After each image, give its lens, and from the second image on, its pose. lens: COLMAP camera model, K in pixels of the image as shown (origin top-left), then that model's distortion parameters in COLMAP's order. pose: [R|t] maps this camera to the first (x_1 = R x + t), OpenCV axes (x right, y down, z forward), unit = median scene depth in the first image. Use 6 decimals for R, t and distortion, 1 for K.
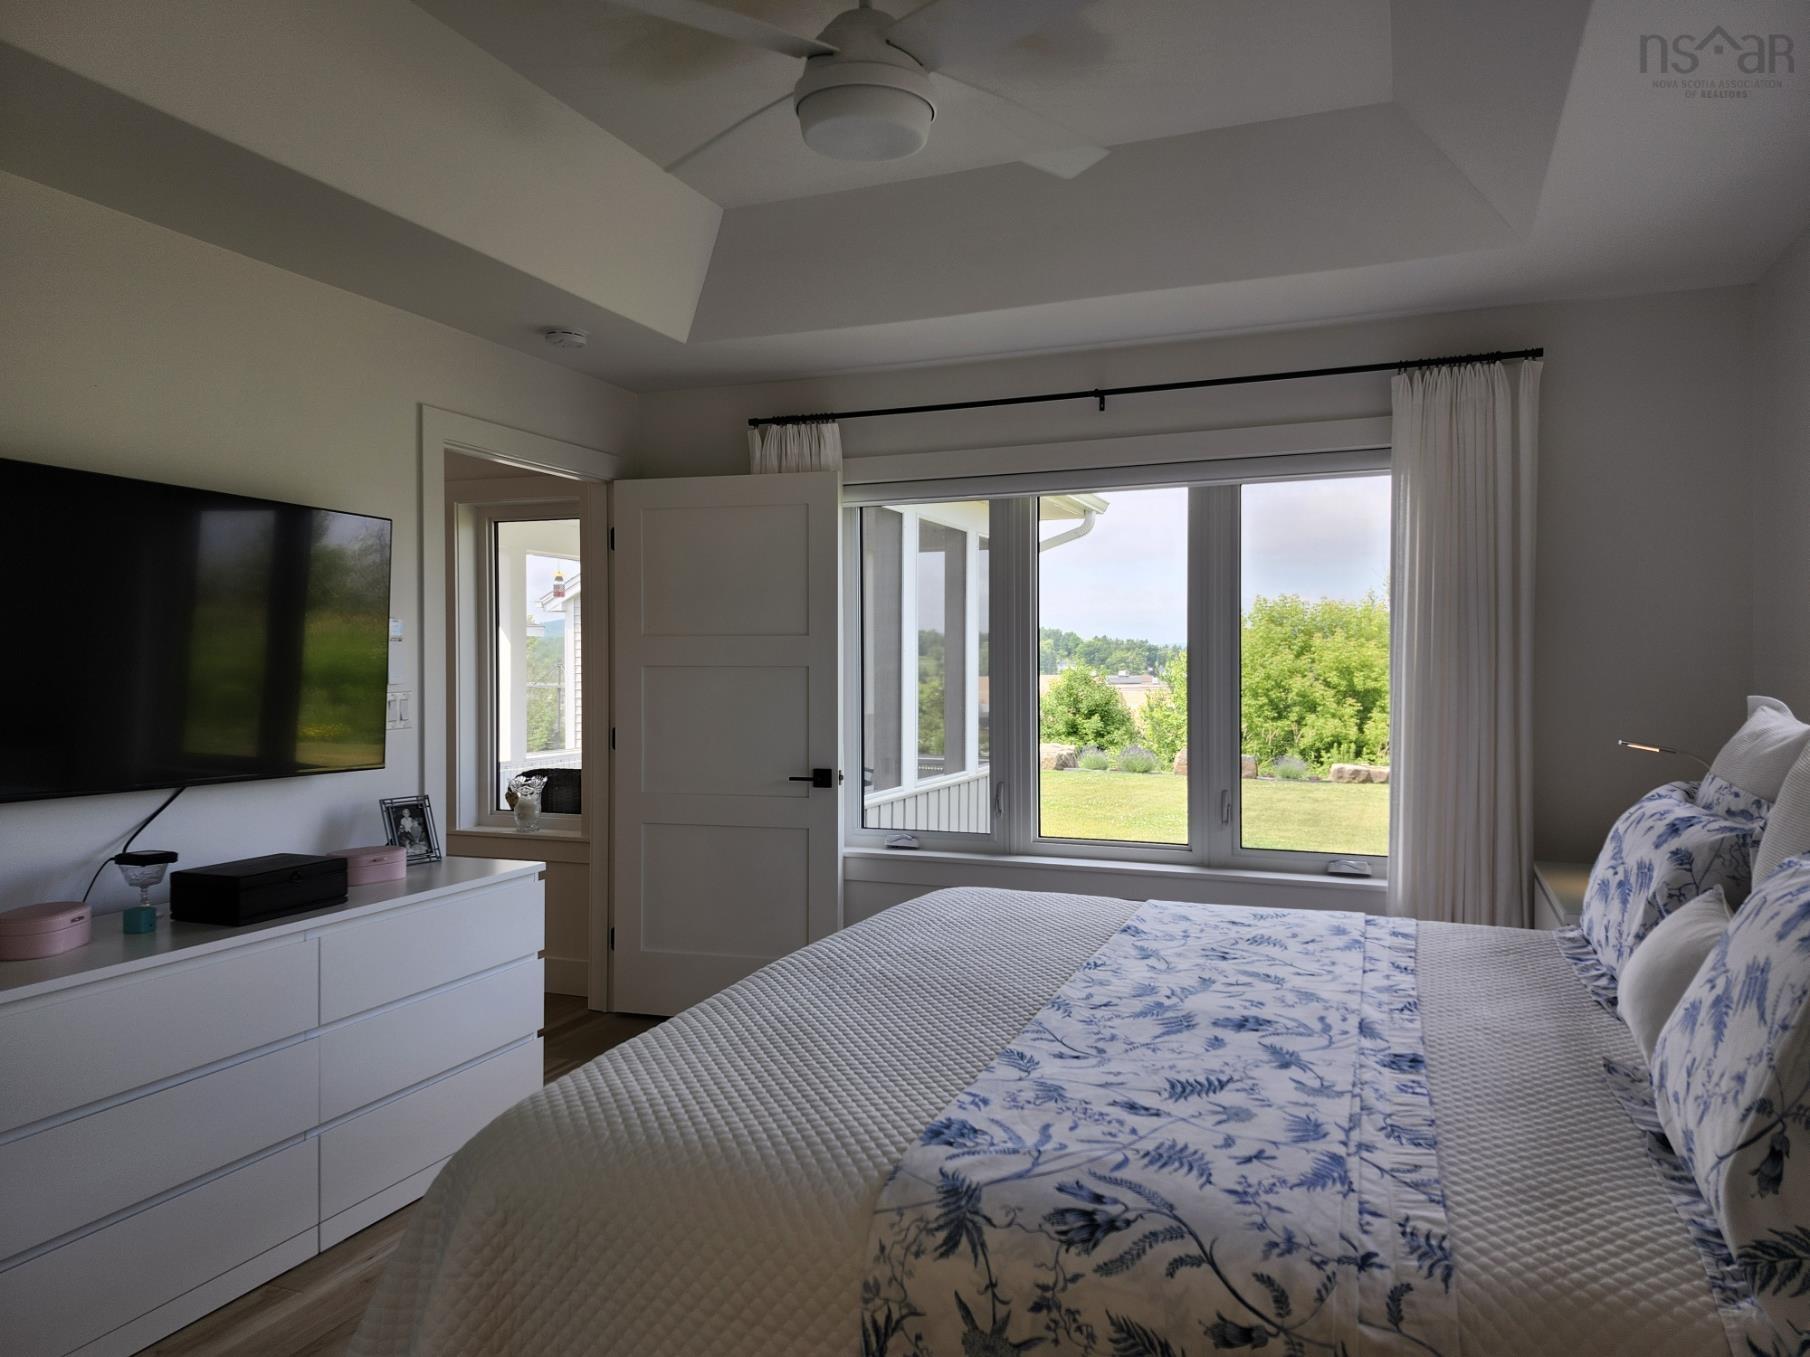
lens RADIAL K [[1297.7, 0, 905.0], [0, 1297.7, 678.5], [0, 0, 1]] dist [0.131773, -0.190749]
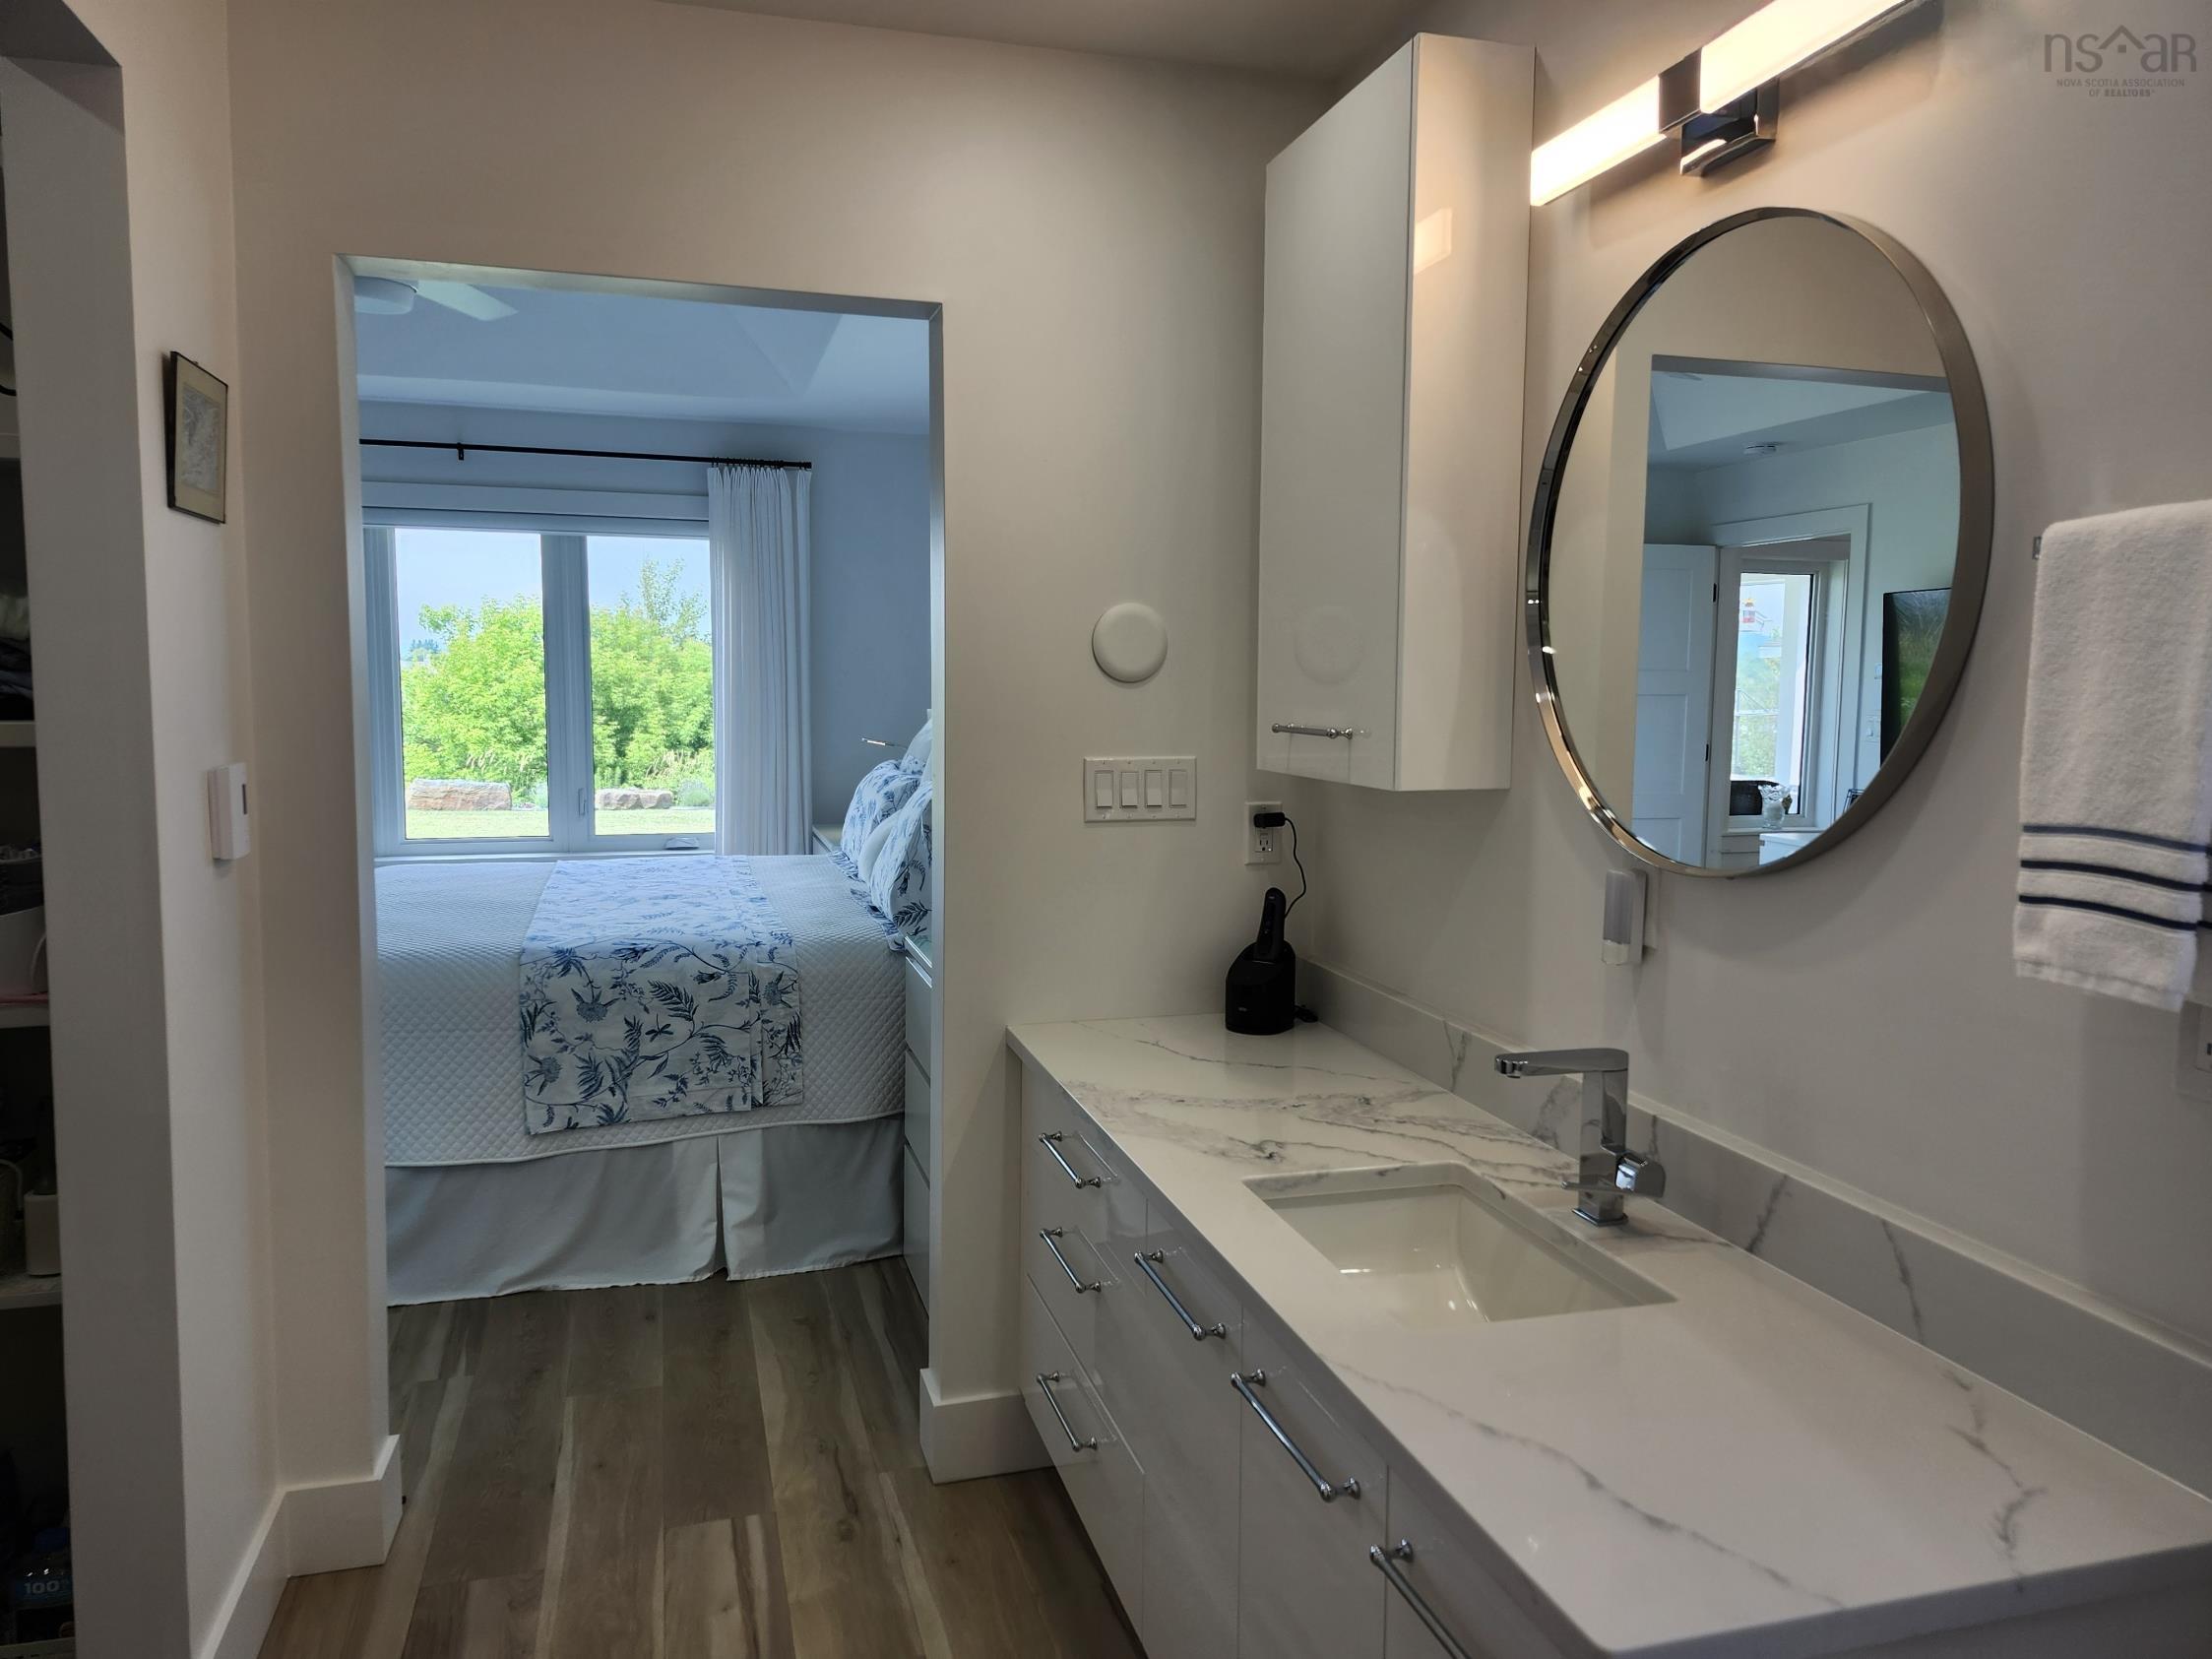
lens RADIAL K [[1546.6, 0, 1111.0], [0, 1546.6, 797.1], [0, 0, 1]] dist [0.094872, -0.000938]
pose [[0.800438, -0.038803, 0.598159, -0.396132], [-0.000513, 0.997858, 0.065418, -0.003783], [-0.599416, -0.052669, 0.798703, -0.785524]]
